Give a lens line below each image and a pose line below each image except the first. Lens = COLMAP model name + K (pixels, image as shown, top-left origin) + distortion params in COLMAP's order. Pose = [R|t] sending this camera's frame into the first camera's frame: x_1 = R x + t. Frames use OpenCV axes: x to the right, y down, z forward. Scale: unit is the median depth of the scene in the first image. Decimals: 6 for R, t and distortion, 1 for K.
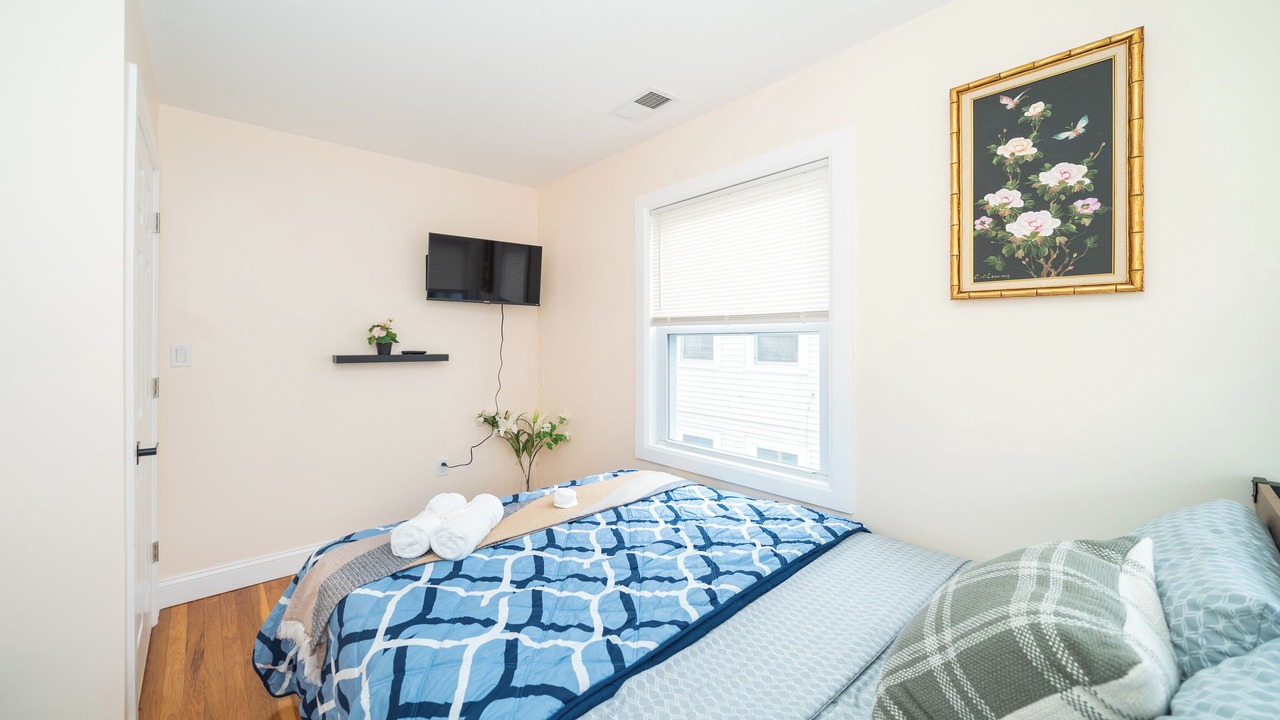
lens RADIAL K [[447.8, 0, 578.3], [0, 447.8, 347.5], [0, 0, 1]] dist [-0.001630, -0.000244]
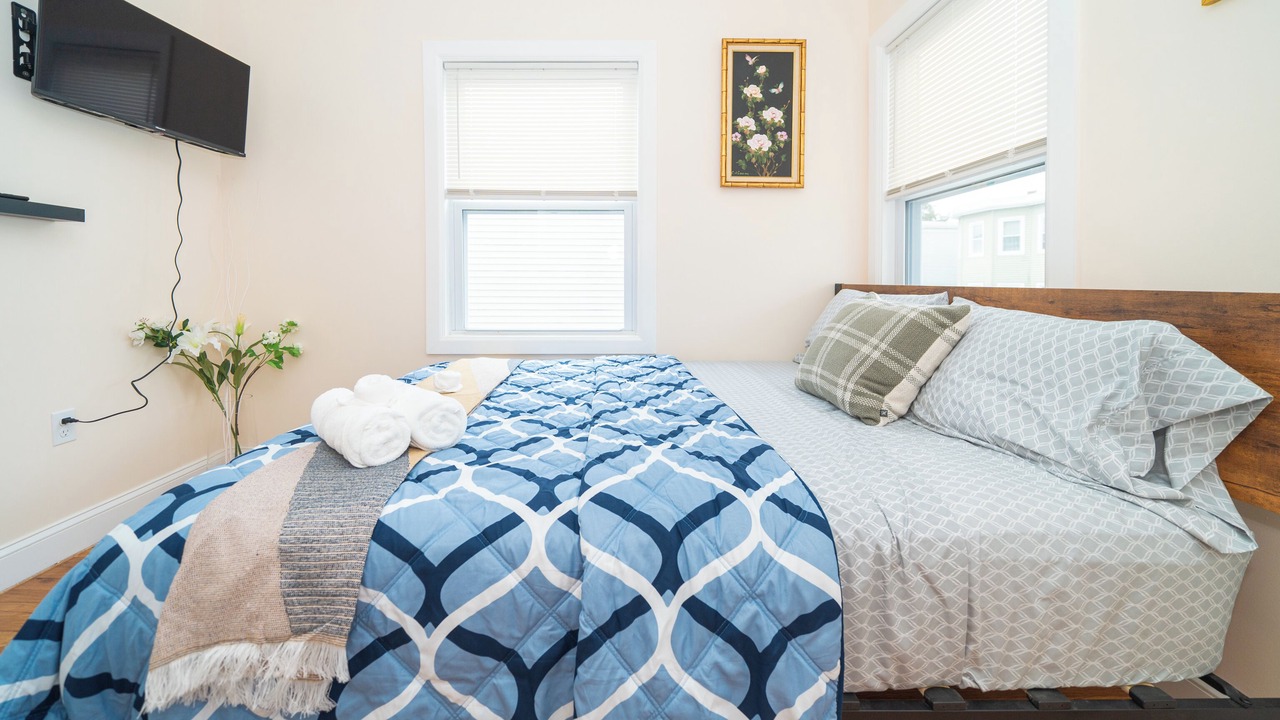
lens RADIAL K [[469.6, 0, 608.5], [0, 469.6, 296.4], [0, 0, 1]] dist [-0.000608, -0.000135]
pose [[0.640003, -0.037458, 0.767459, -0.631700], [0.008794, 0.999103, 0.041430, 0.198265], [-0.768322, -0.019767, 0.639759, 0.321640]]
